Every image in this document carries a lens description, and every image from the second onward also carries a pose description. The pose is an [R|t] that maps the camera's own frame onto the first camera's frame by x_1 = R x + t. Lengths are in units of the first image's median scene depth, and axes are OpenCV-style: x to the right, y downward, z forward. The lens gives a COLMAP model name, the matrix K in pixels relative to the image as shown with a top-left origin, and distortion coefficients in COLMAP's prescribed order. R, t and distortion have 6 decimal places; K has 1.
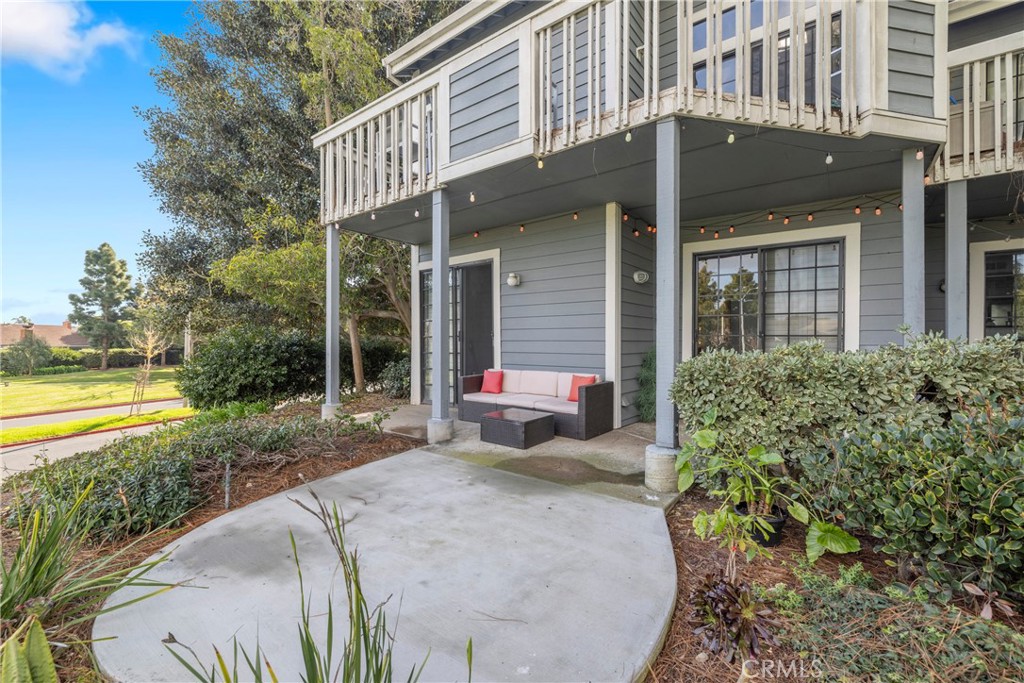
lens RADIAL K [[435.9, 0, 511.8], [0, 435.9, 341.5], [0, 0, 1]] dist [-0.001273, -0.001020]
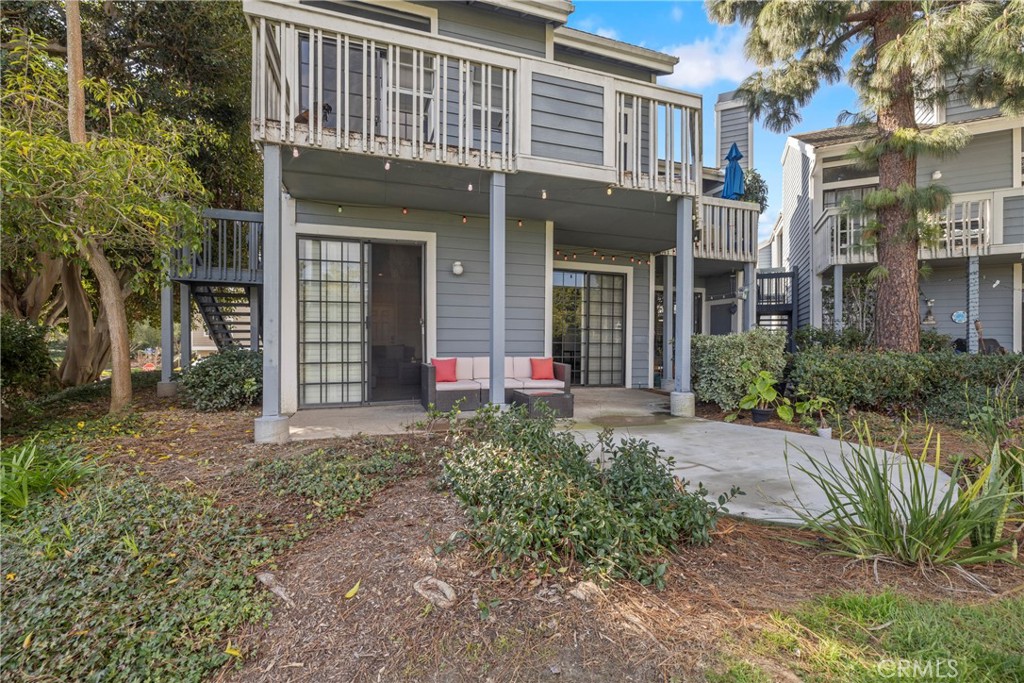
lens RADIAL K [[435.9, 0, 511.7], [0, 435.9, 343.0], [0, 0, 1]] dist [-0.001273, -0.001020]
pose [[0.554406, -0.000527, 0.832246, -0.945348], [-0.002834, 0.999993, 0.002521, 0.034426], [-0.832242, -0.003756, 0.554400, 0.417590]]
